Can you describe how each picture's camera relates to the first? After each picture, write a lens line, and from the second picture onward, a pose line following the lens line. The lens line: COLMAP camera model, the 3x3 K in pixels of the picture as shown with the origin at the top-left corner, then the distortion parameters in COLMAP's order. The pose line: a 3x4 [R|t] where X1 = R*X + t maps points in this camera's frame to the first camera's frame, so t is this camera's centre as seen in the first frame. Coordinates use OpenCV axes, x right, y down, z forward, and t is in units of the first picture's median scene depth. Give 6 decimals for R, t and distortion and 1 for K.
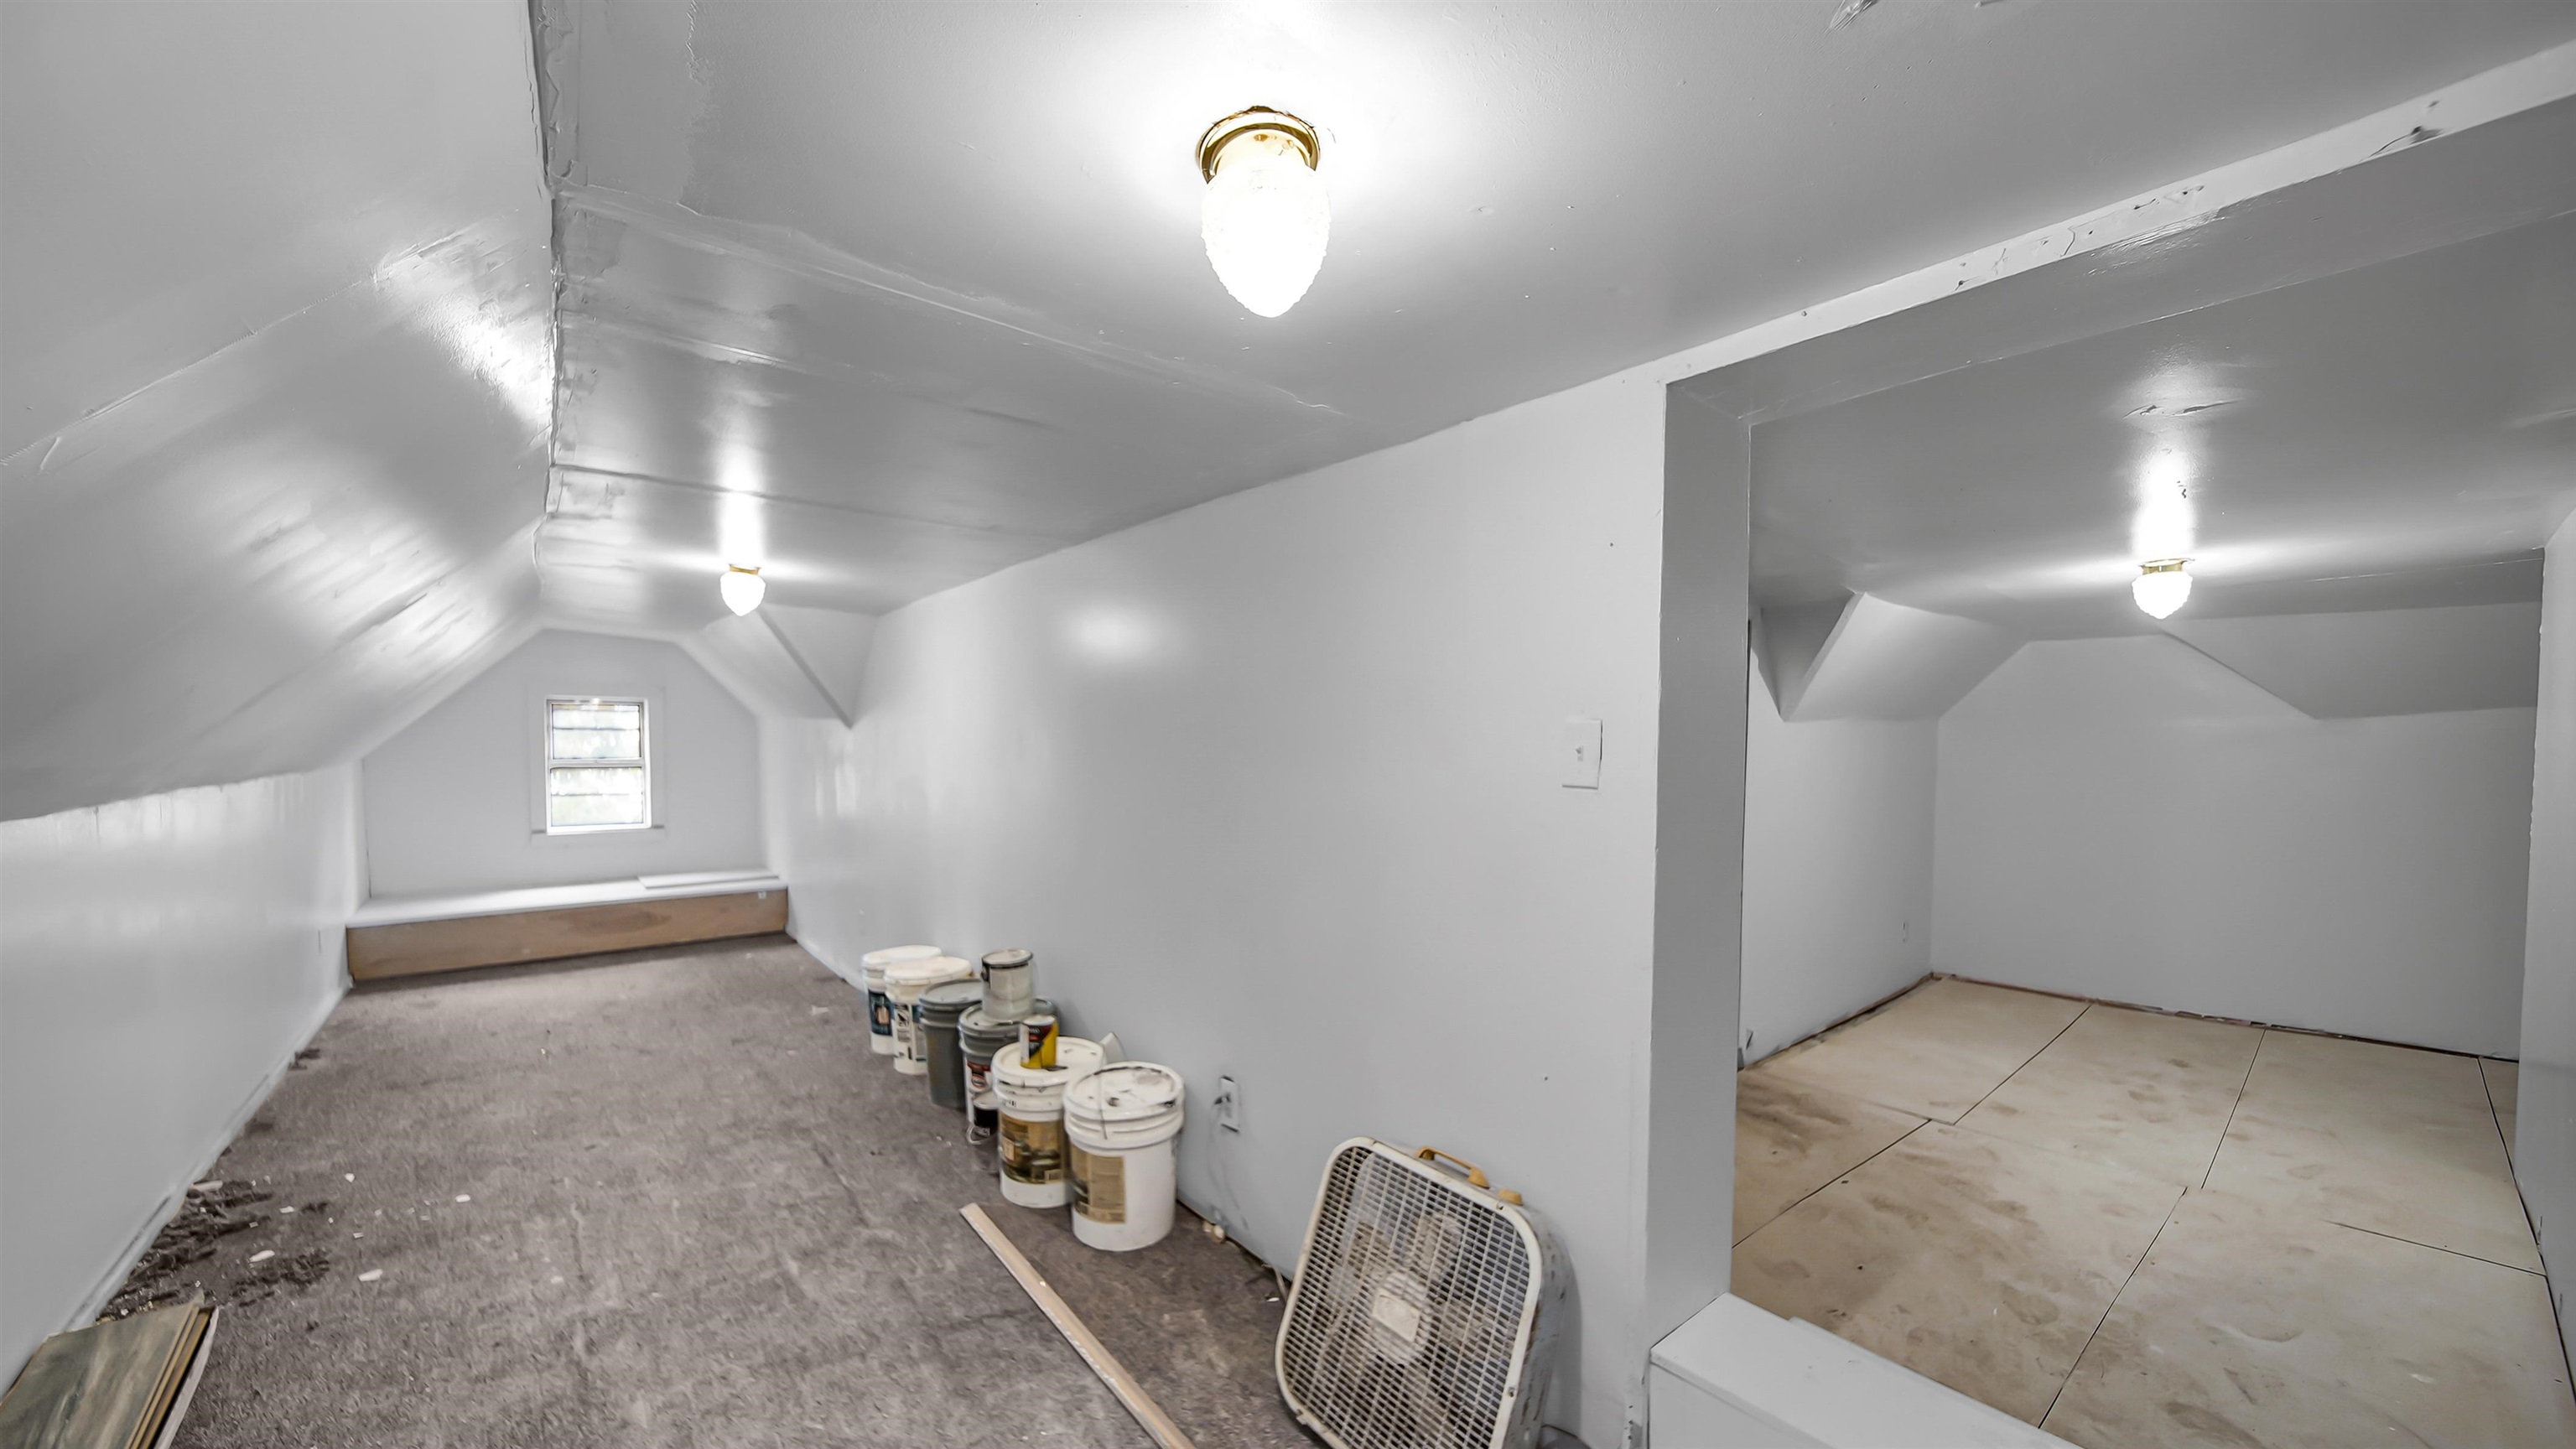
lens RADIAL K [[926.4, 0, 1274.1], [0, 926.4, 726.5], [0, 0, 1]] dist [0.000161, -0.000342]
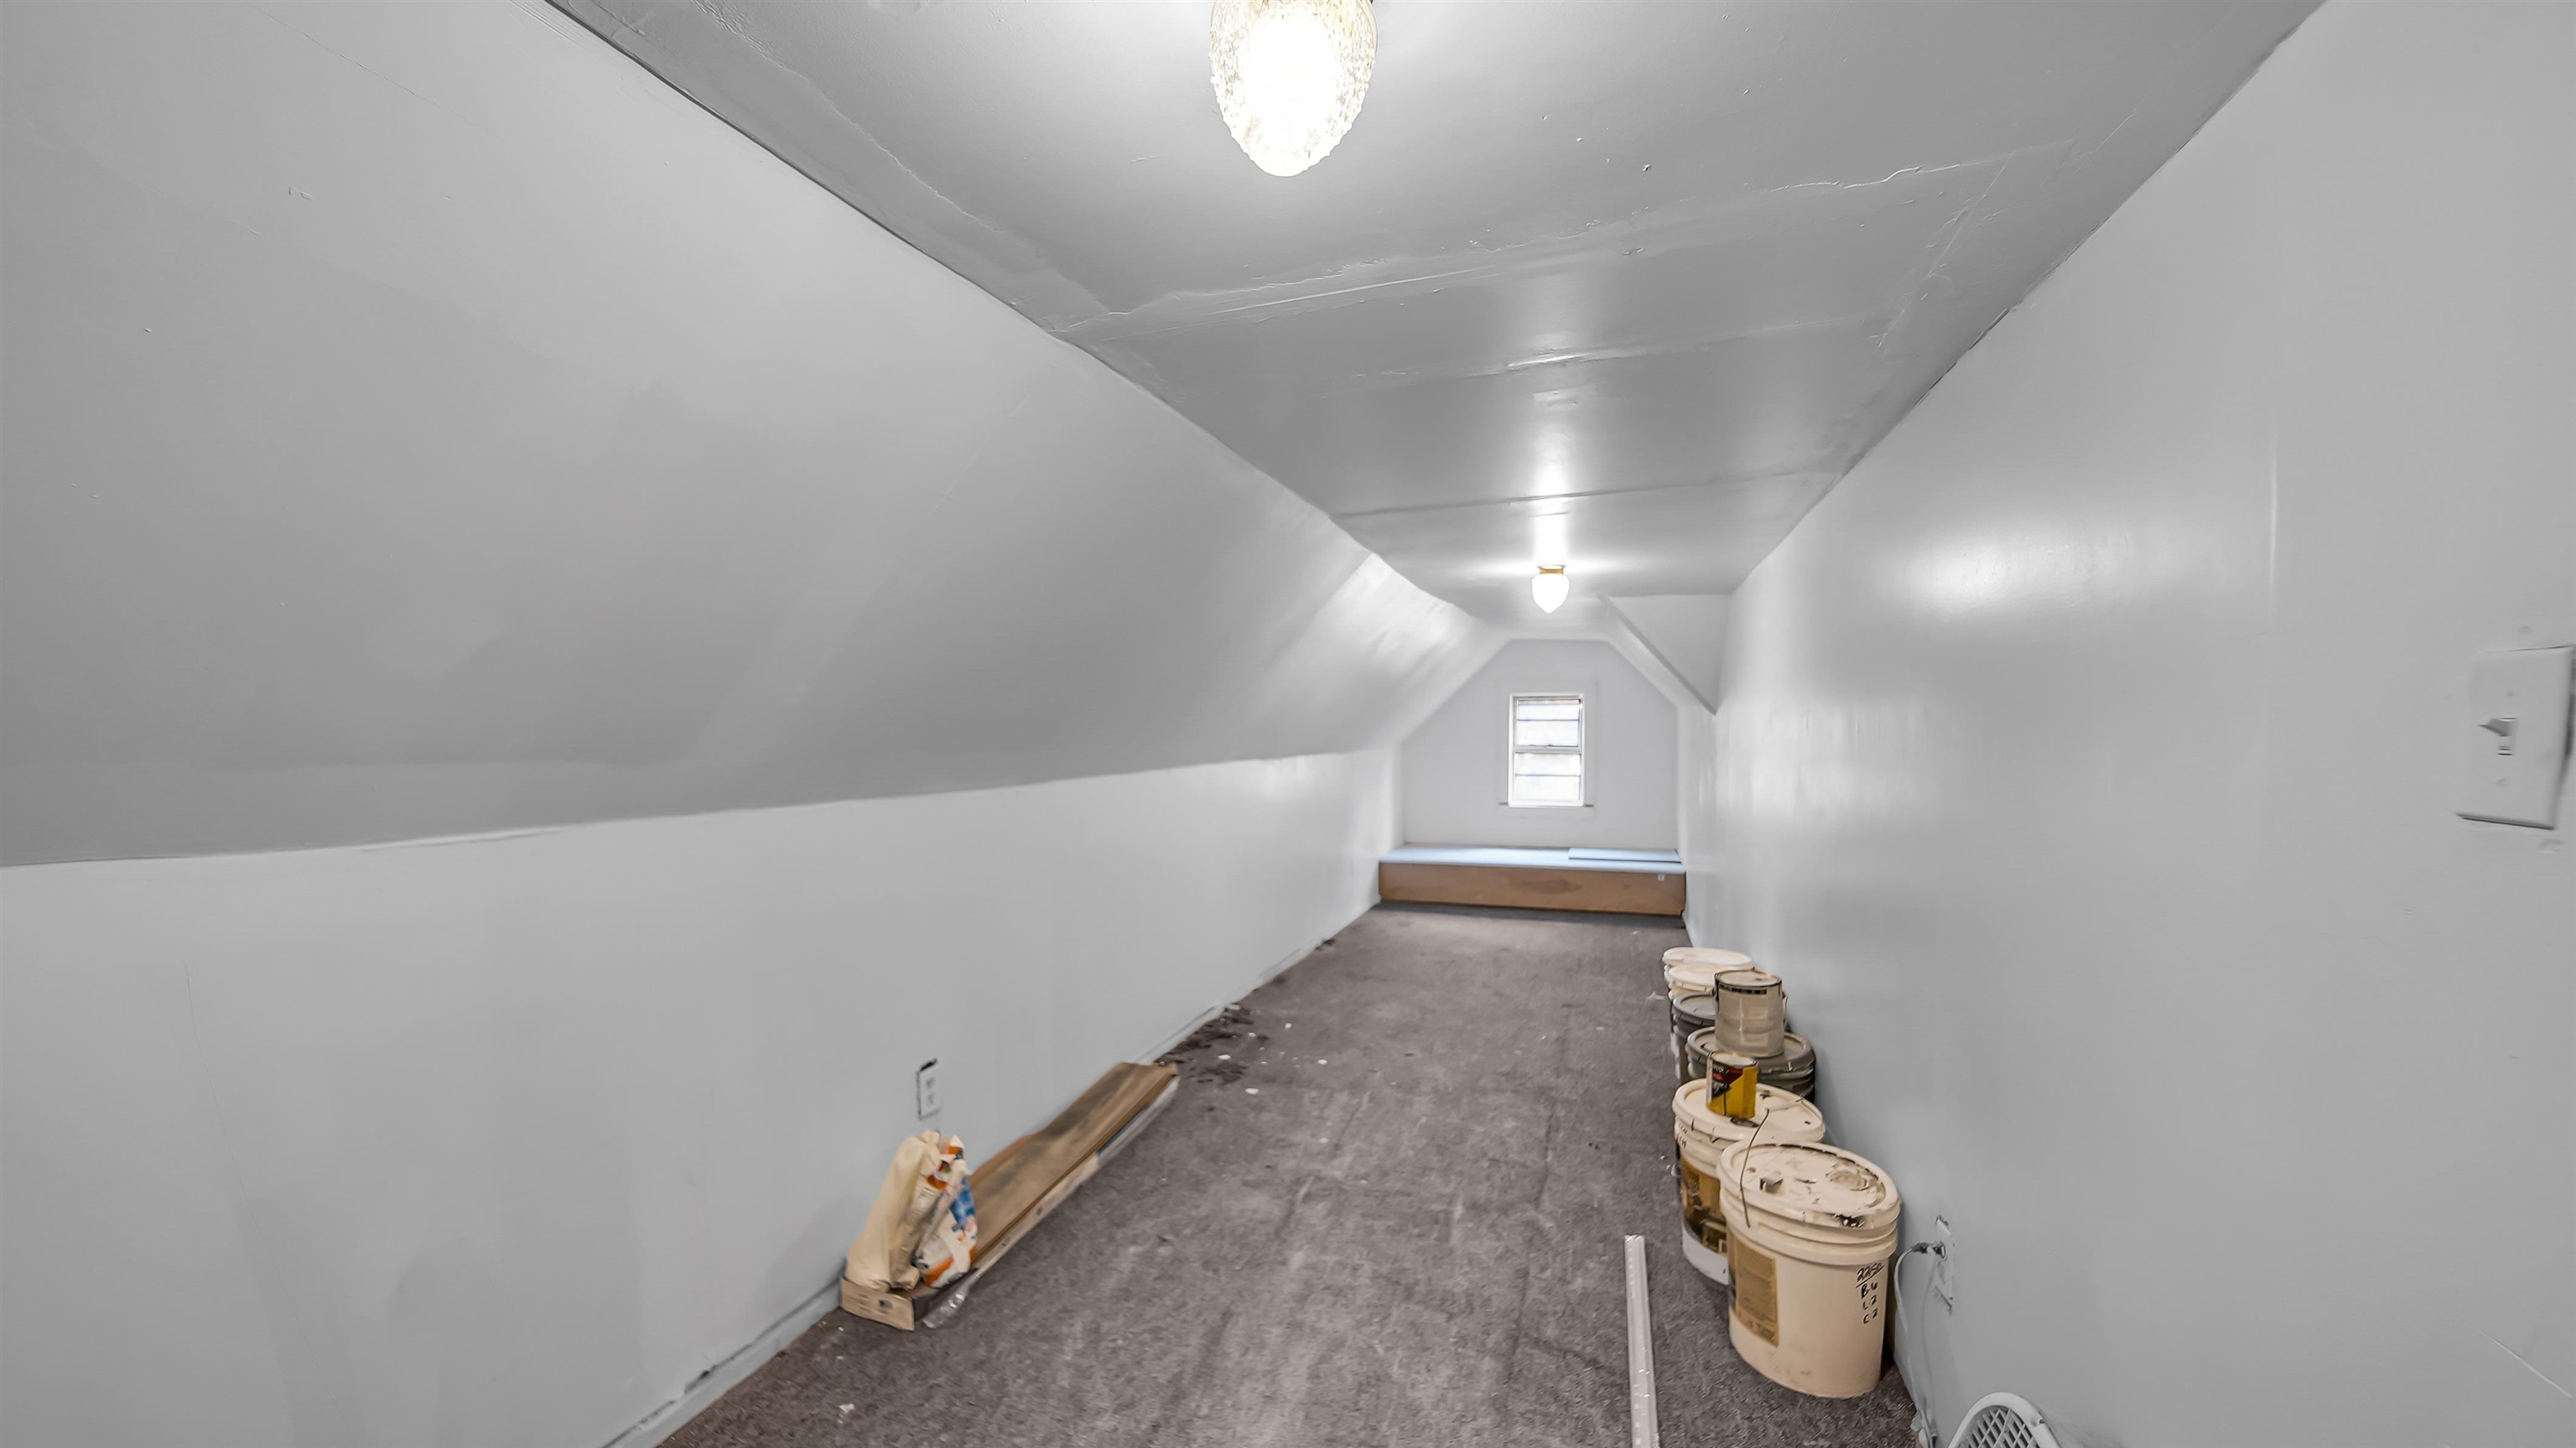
lens RADIAL K [[926.4, 0, 1273.4], [0, 926.4, 733.3], [0, 0, 1]] dist [0.000161, -0.000342]
pose [[0.512979, -0.005838, -0.858381, 0.265569], [0.023001, 0.999711, 0.006947, 0.009015], [0.858093, -0.023307, 0.512965, 0.234626]]
